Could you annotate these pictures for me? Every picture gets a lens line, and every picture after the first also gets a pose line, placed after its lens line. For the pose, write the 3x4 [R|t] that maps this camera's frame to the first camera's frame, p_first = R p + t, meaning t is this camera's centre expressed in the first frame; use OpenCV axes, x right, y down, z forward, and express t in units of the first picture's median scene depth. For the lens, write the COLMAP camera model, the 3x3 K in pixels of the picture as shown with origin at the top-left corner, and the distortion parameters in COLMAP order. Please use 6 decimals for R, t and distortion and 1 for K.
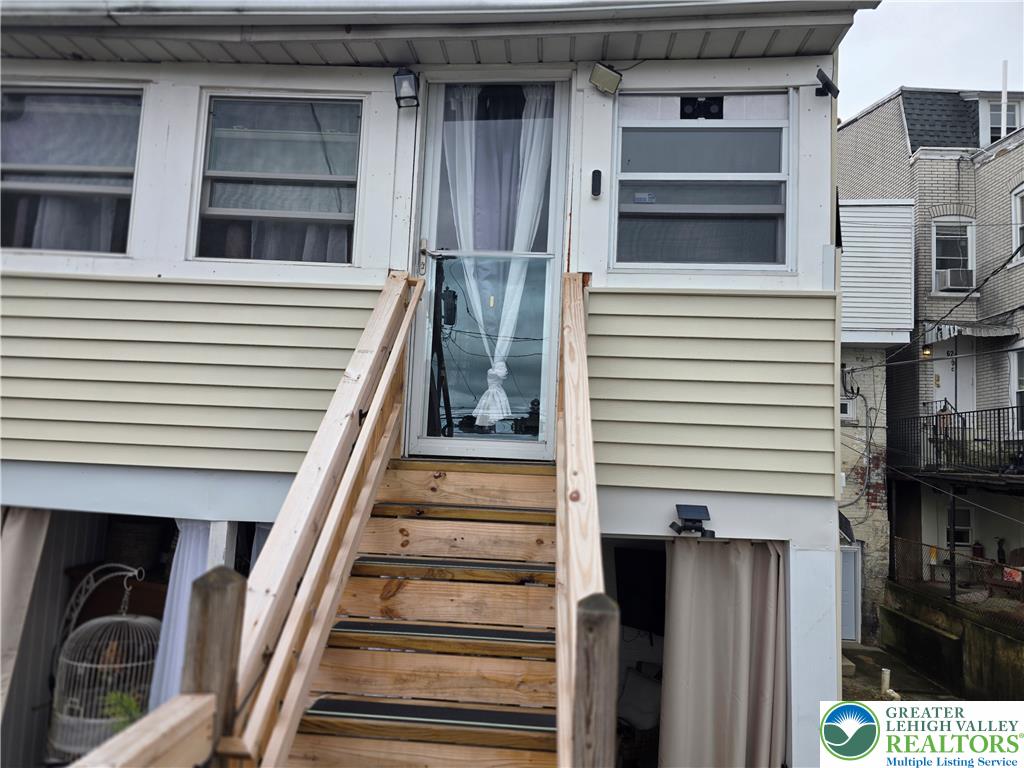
lens RADIAL K [[687.9, 0, 506.3], [0, 687.9, 383.2], [0, 0, 1]] dist [0.057710, -0.048418]
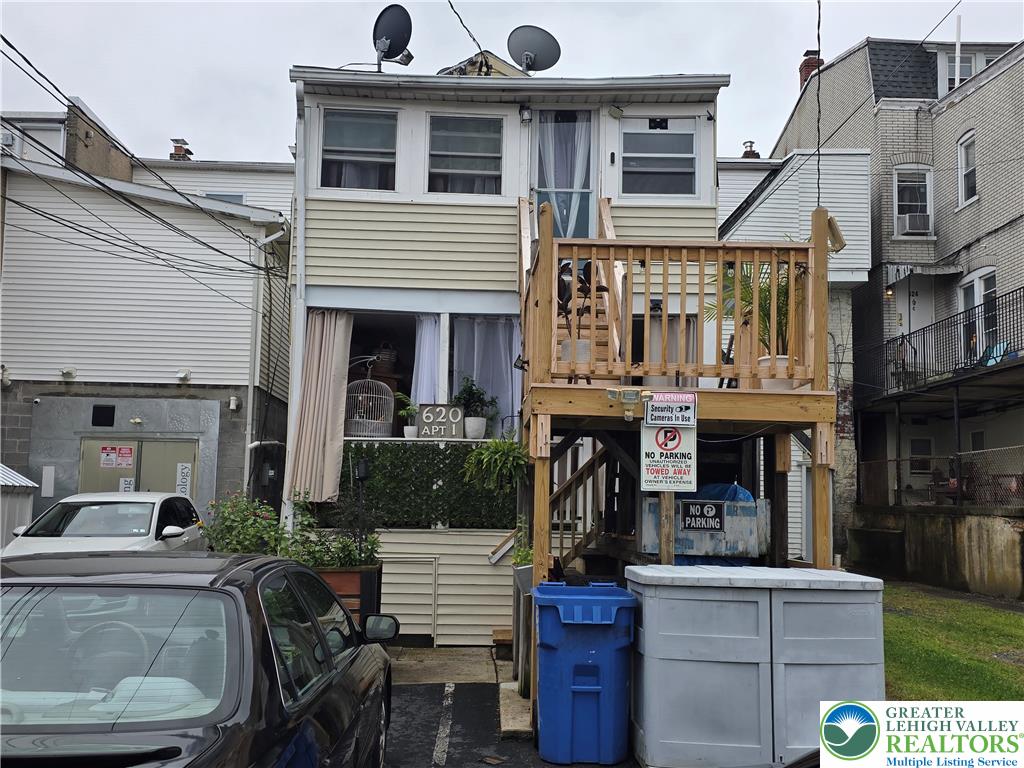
lens RADIAL K [[1009.8, 0, 518.9], [0, 1009.8, 388.8], [0, 0, 1]] dist [0.071292, 0.000000]
pose [[0.995176, -0.018465, 0.096349, -0.408283], [0.019432, 0.999770, -0.009104, 0.390975], [-0.096159, 0.010933, 0.995306, -1.812998]]
